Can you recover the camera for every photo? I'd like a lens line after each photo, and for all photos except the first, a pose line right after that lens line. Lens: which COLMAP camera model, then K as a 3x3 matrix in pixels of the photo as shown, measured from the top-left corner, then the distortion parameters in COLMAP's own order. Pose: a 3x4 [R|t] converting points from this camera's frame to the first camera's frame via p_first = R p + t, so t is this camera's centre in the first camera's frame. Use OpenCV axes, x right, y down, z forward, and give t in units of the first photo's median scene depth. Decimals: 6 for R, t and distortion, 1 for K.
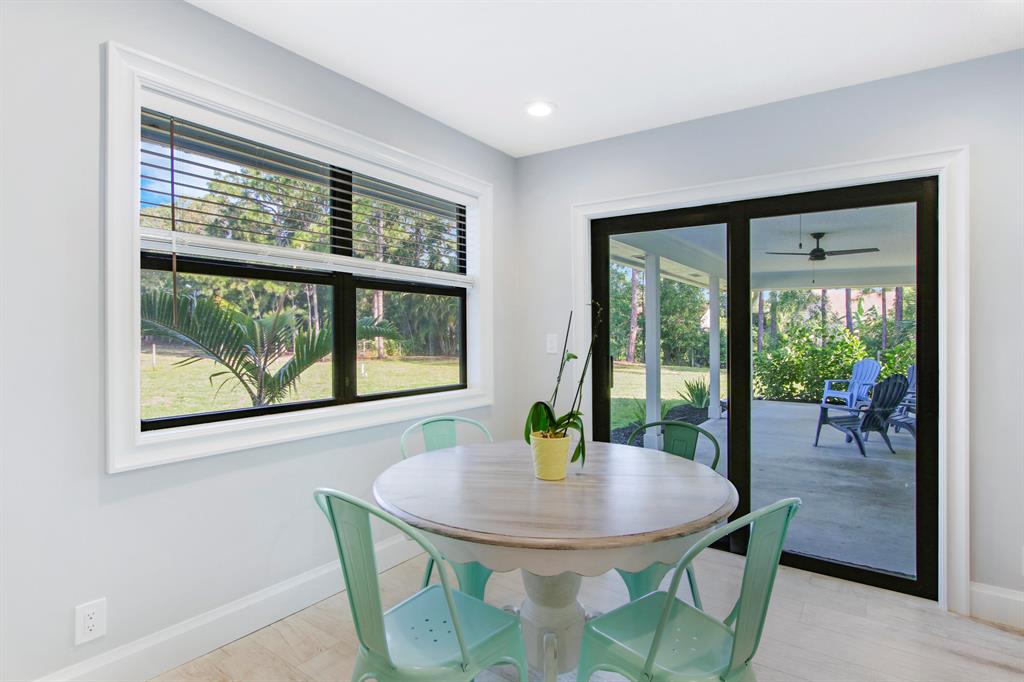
lens RADIAL K [[519.8, 0, 526.3], [0, 519.8, 343.6], [0, 0, 1]] dist [-0.031307, 0.003137]
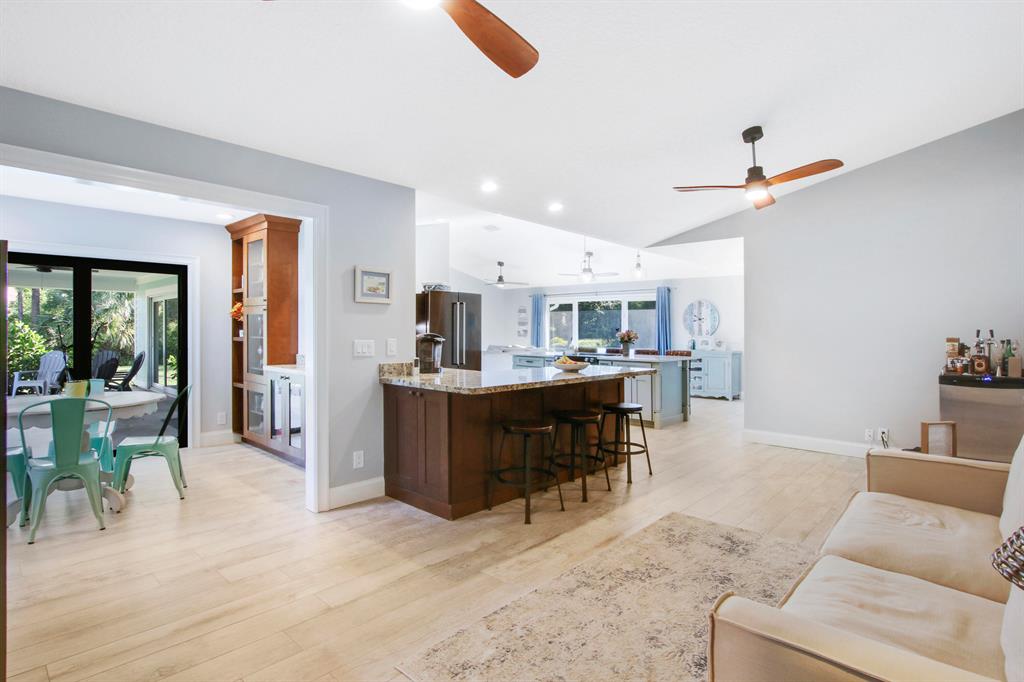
lens RADIAL K [[519.8, 0, 511.2], [0, 519.8, 327.8], [0, 0, 1]] dist [-0.031307, 0.003137]
pose [[0.150744, -0.000742, 0.988573, -0.678511], [0.016283, 0.999866, -0.001732, -0.008338], [-0.988439, 0.016358, 0.150736, -0.430372]]
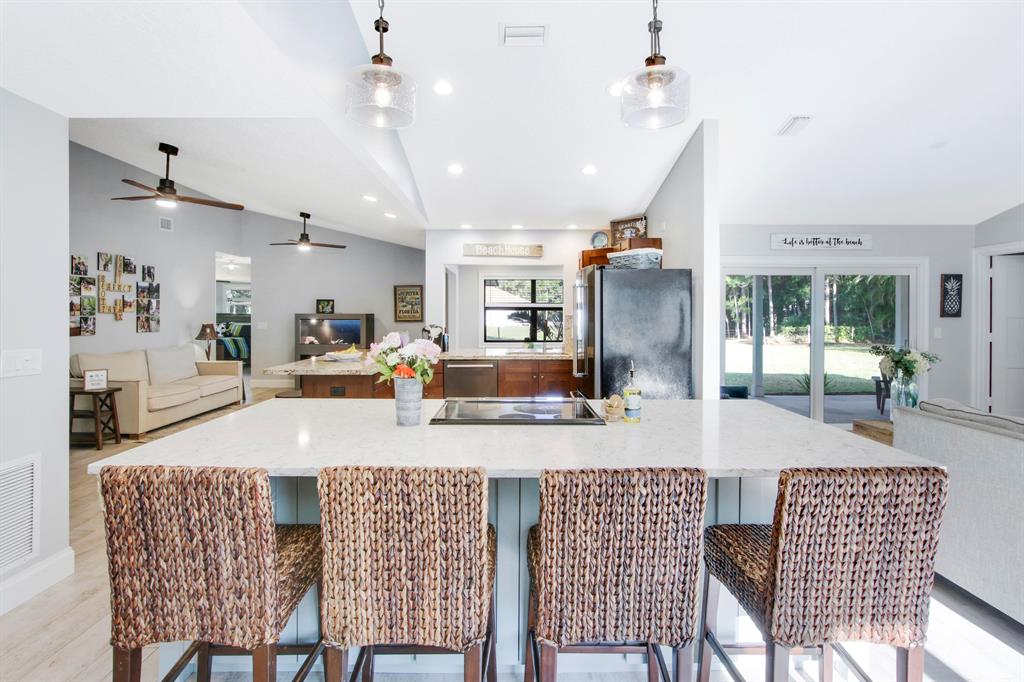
lens RADIAL K [[519.8, 0, 513.9], [0, 519.8, 308.2], [0, 0, 1]] dist [-0.031307, 0.003137]
pose [[0.579382, -0.015416, -0.814910, 1.499658], [-0.016671, 0.999388, -0.030758, -0.006287], [0.814885, 0.031406, 0.578771, -0.740165]]
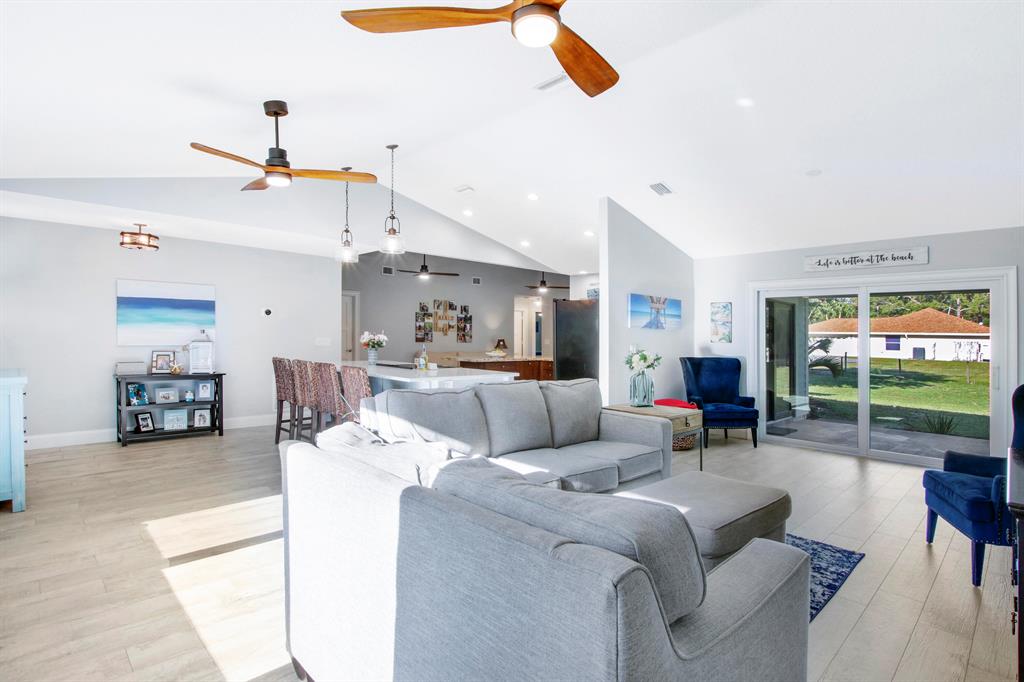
lens RADIAL K [[519.8, 0, 520.3], [0, 519.8, 334.2], [0, 0, 1]] dist [-0.031307, 0.003137]
pose [[-0.184882, -0.016849, -0.982616, 2.290138], [-0.044179, 0.998985, -0.008817, 0.003188], [0.981767, 0.041781, -0.185438, 0.065831]]
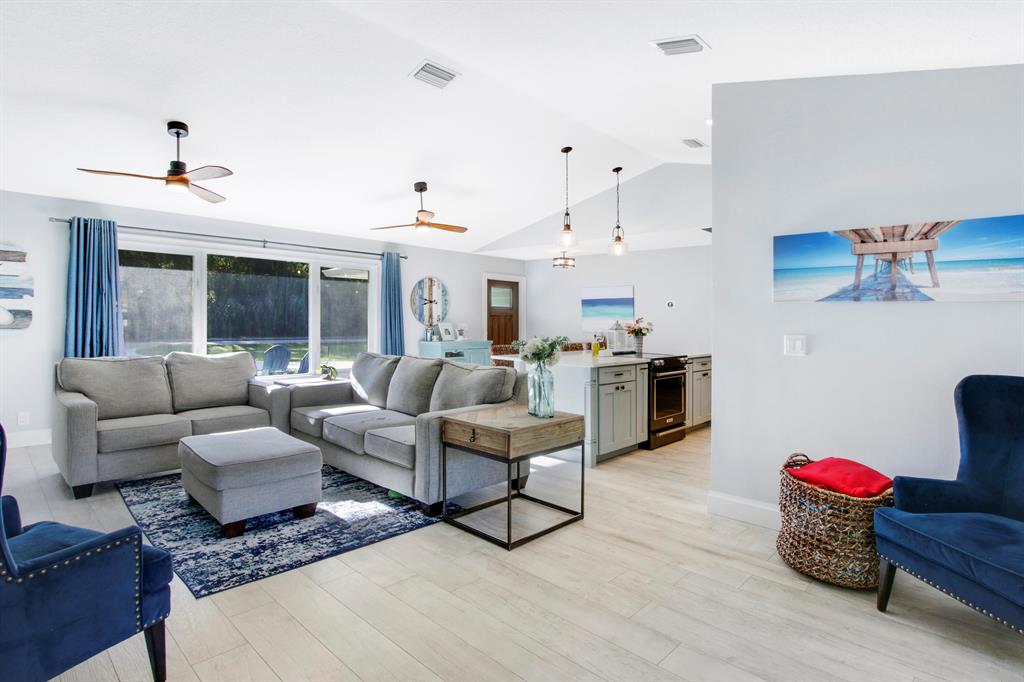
lens RADIAL K [[519.8, 0, 519.3], [0, 519.8, 339.6], [0, 0, 1]] dist [-0.031307, 0.003137]
pose [[-0.988411, -0.028345, 0.149132, 1.154019], [-0.019084, 0.997820, 0.063169, -0.024701], [-0.150598, 0.059591, -0.986798, 0.834220]]
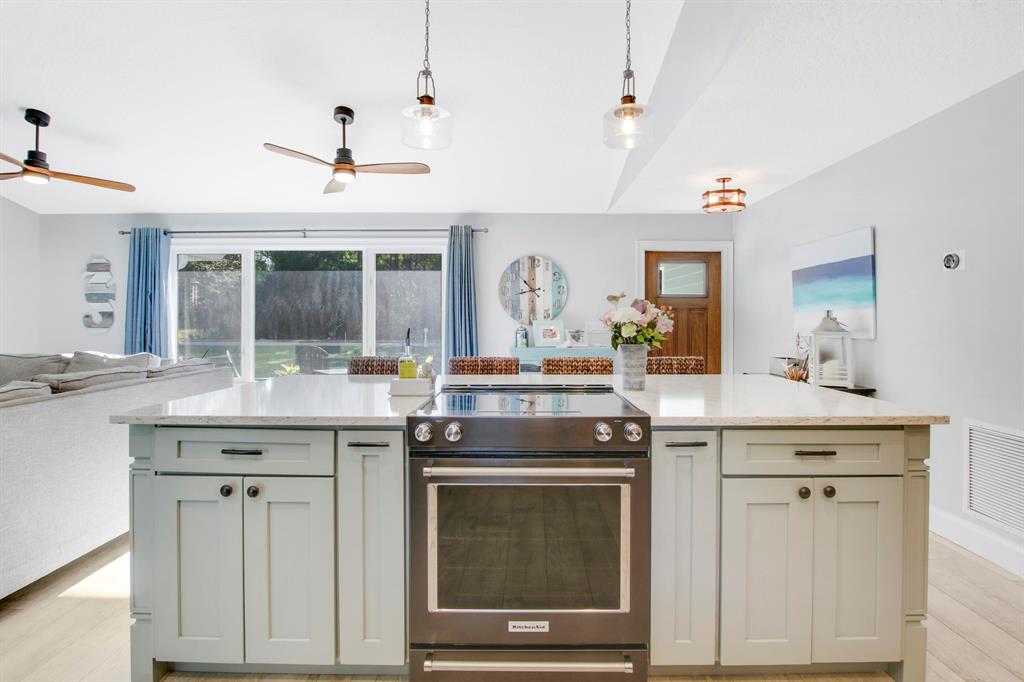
lens RADIAL K [[519.8, 0, 516.2], [0, 519.8, 310.6], [0, 0, 1]] dist [-0.031307, 0.003137]
pose [[-0.568443, 0.005805, 0.822702, 0.722342], [0.014650, 0.999888, 0.003067, 0.008283], [-0.822592, 0.013796, -0.568464, -0.168356]]
